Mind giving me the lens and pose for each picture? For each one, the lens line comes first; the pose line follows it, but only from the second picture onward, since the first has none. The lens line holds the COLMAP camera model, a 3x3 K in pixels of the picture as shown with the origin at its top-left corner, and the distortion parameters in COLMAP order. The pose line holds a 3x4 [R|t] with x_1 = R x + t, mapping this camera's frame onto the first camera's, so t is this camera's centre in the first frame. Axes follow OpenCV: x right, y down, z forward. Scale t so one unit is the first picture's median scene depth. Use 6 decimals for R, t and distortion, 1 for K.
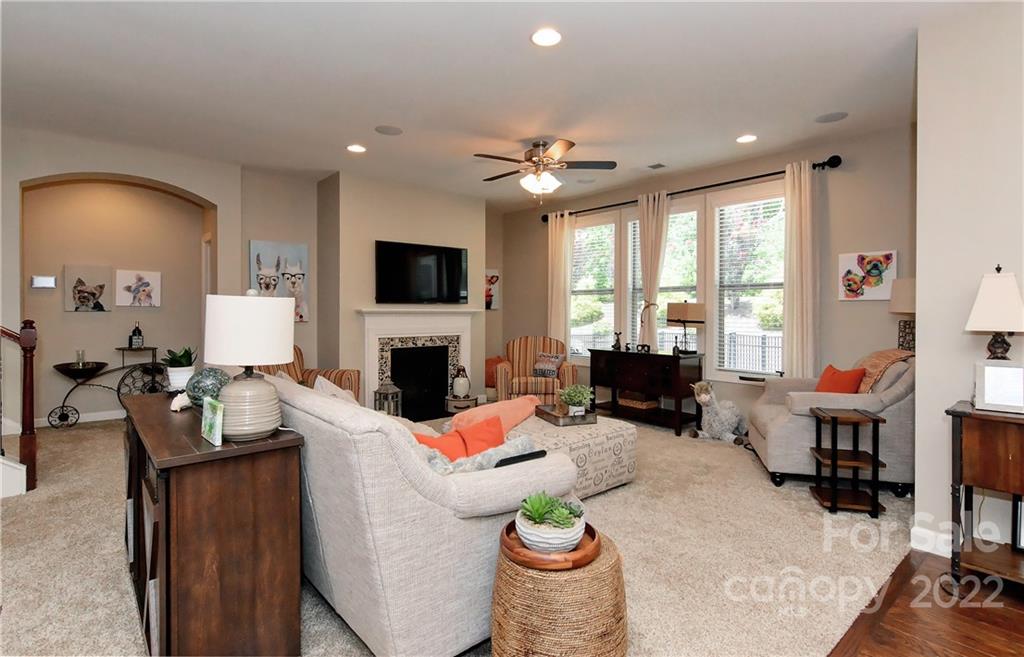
lens RADIAL K [[504.1, 0, 504.9], [0, 504.1, 310.3], [0, 0, 1]] dist [-0.000278, -0.000174]
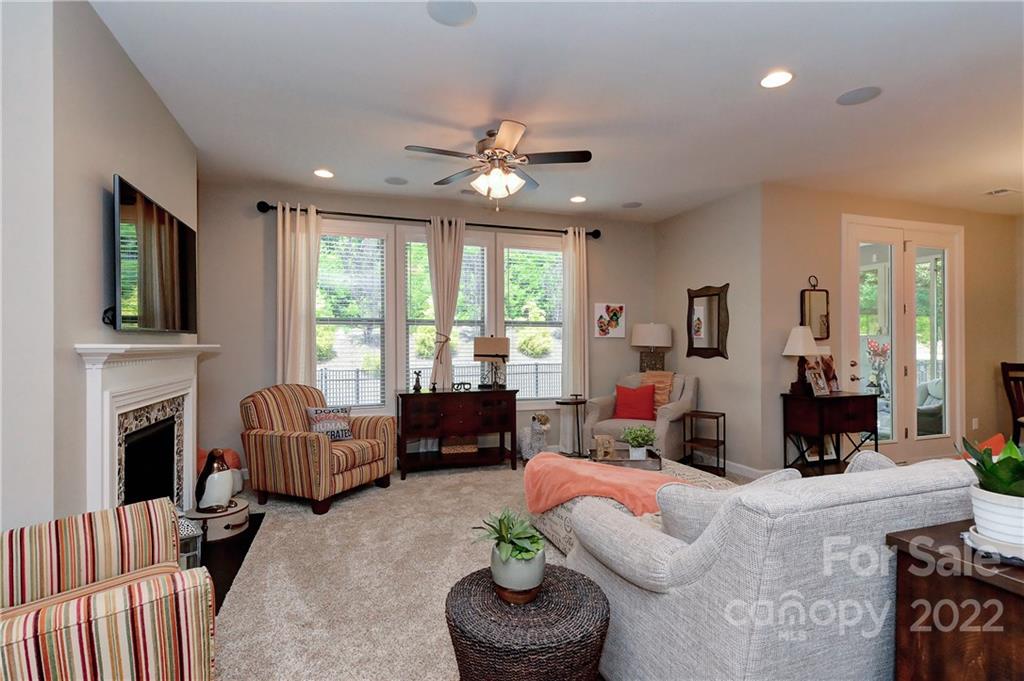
lens RADIAL K [[488.7, 0, 512.0], [0, 488.7, 340.5], [0, 0, 1]] dist [0.001139, -0.000255]
pose [[0.356979, 0.005912, 0.934094, -0.486776], [0.001188, 0.999976, -0.006783, -0.001736], [-0.934112, 0.003531, 0.356963, 0.558974]]
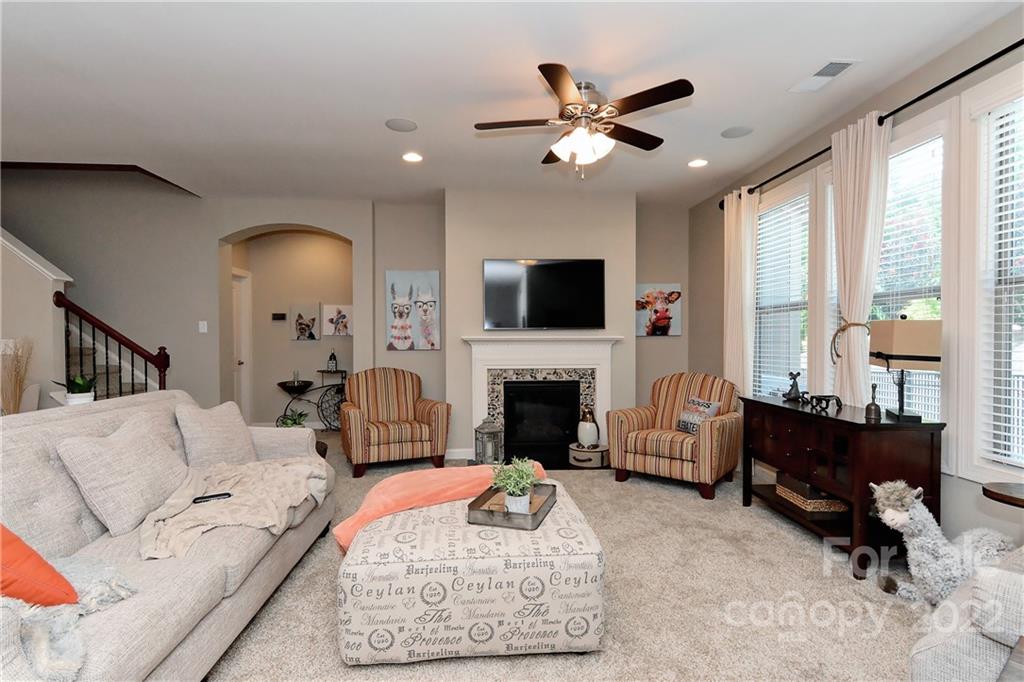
lens RADIAL K [[500.5, 0, 512.0], [0, 500.5, 341.0], [0, 0, 1]] dist [-0.000422, -0.000752]
pose [[0.801320, -0.001293, -0.598234, 0.312231], [0.005924, 0.999966, 0.005773, 0.000939], [0.598206, -0.008170, 0.801300, 0.321282]]
